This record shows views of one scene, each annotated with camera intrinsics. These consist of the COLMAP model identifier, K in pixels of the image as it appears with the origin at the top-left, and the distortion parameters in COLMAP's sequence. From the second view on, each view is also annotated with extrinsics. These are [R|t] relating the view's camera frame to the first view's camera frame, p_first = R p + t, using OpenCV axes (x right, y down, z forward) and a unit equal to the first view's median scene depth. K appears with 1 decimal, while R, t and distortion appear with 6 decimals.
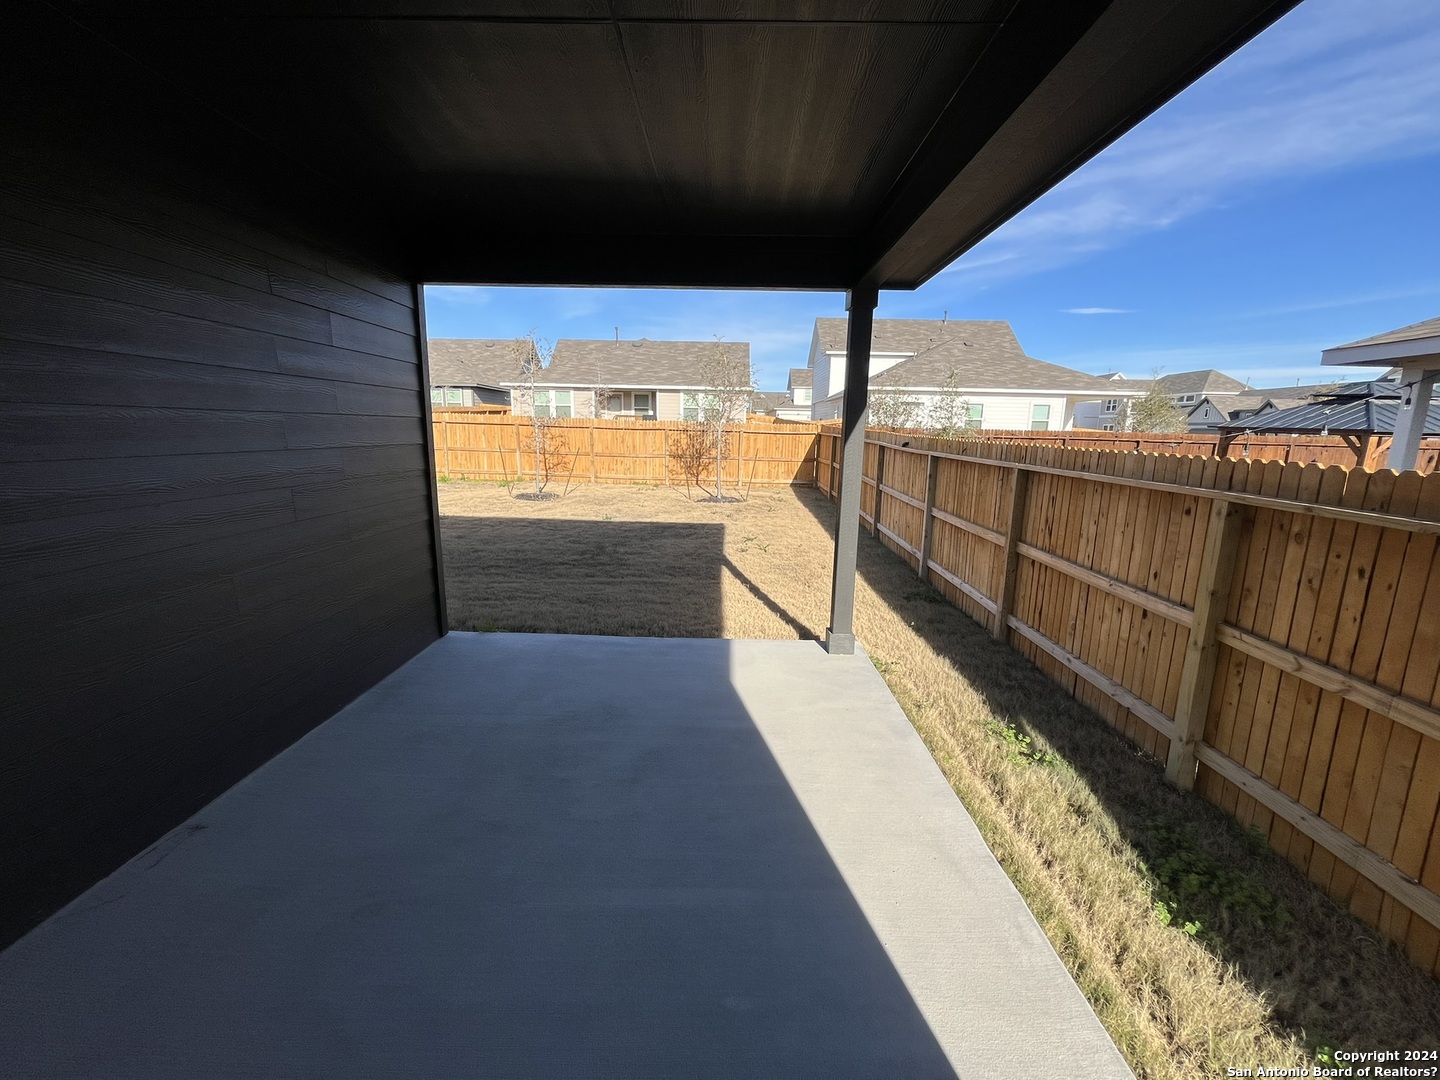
lens RADIAL K [[588.7, 0, 716.9], [0, 588.7, 537.0], [0, 0, 1]] dist [-0.002188, -0.000335]
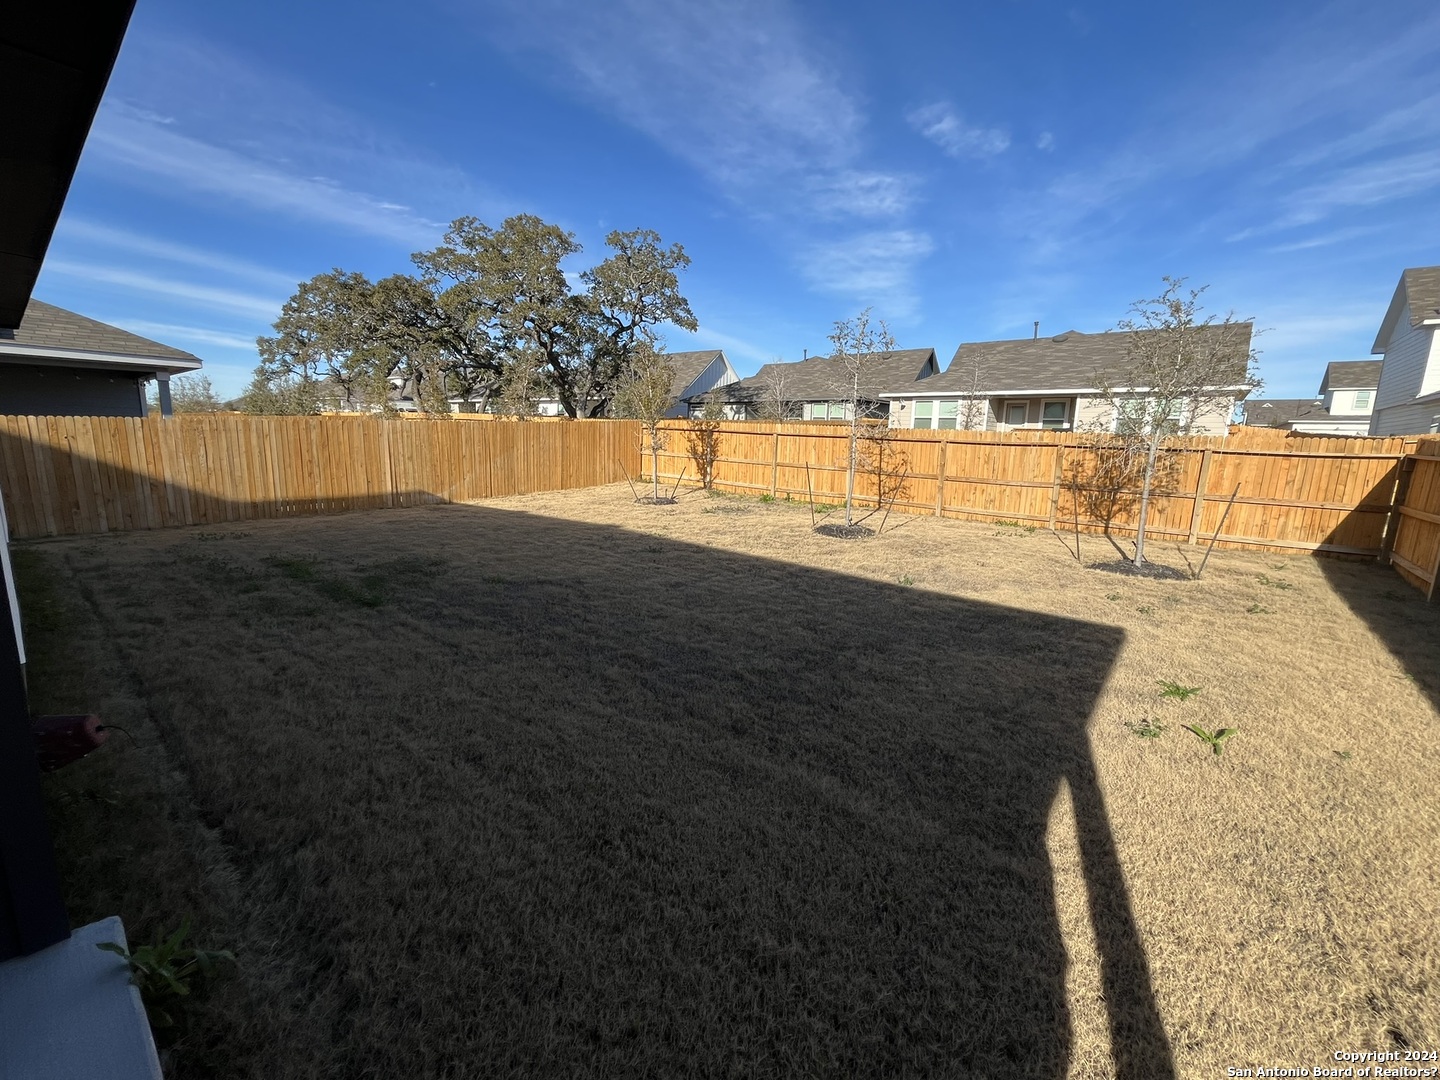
lens RADIAL K [[588.7, 0, 716.9], [0, 588.7, 537.0], [0, 0, 1]] dist [-0.002188, -0.000335]
pose [[0.784966, 0.106902, -0.610246, 0.023987], [-0.124783, 0.992095, 0.013283, -0.041985], [0.606843, 0.065721, 0.792100, 0.252056]]
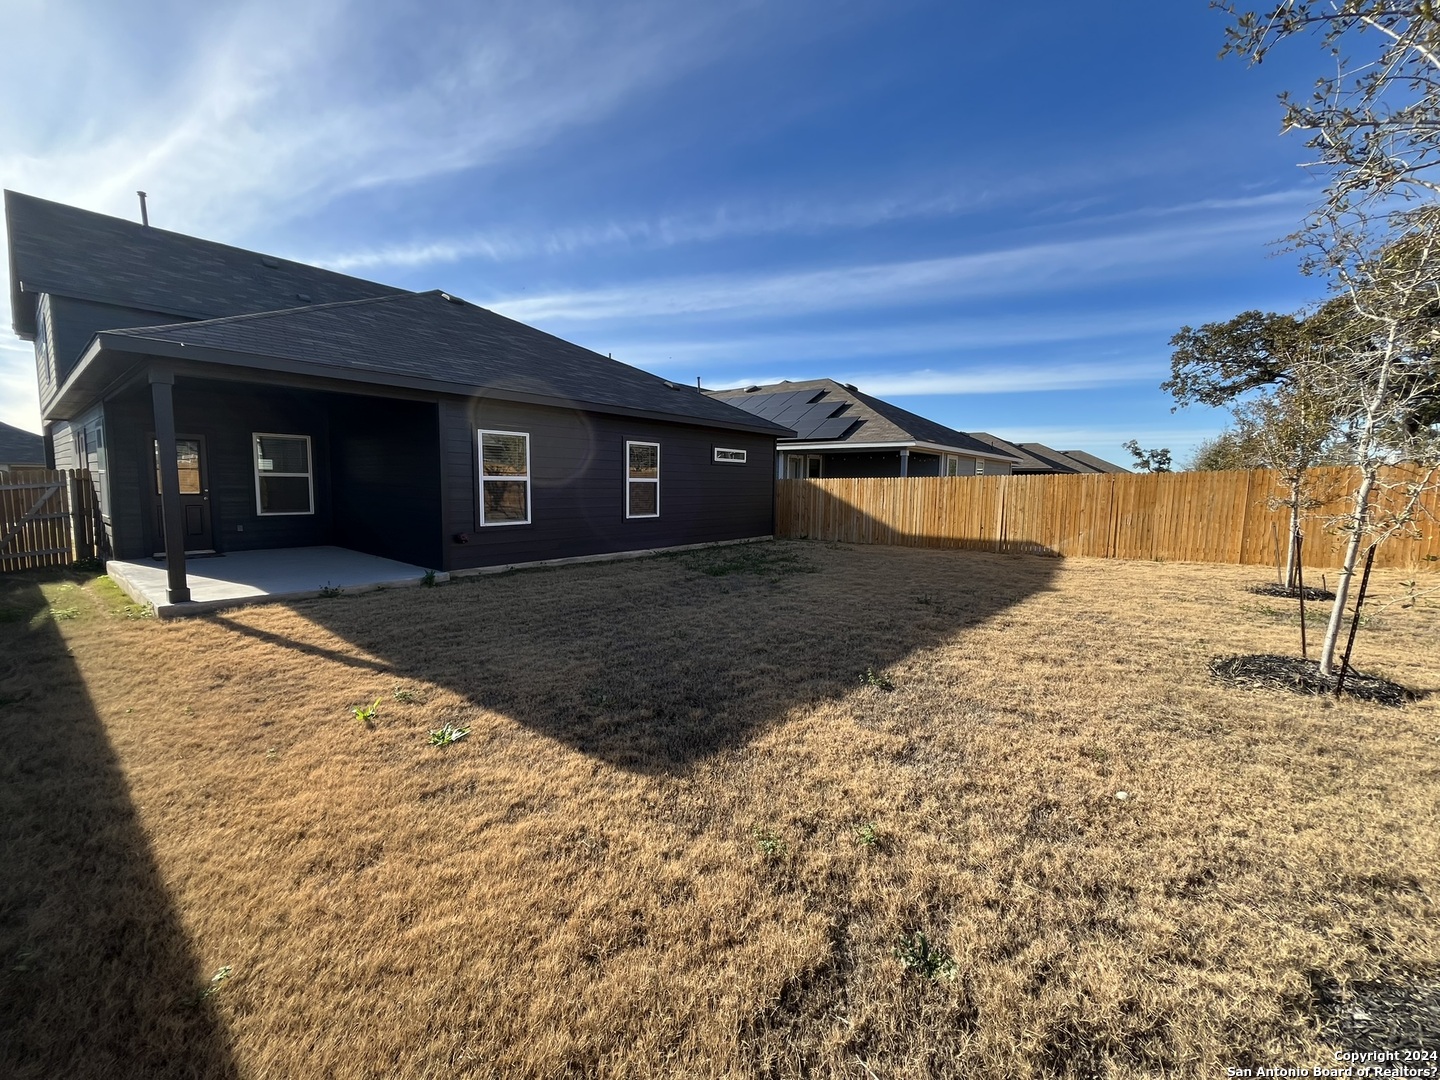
lens RADIAL K [[588.7, 0, 716.9], [0, 588.7, 537.0], [0, 0, 1]] dist [-0.002188, -0.000335]
pose [[-0.615911, 0.043119, -0.786635, 0.122680], [-0.170845, 0.967429, 0.186795, -0.114060], [0.769068, 0.249442, -0.588484, 0.690990]]
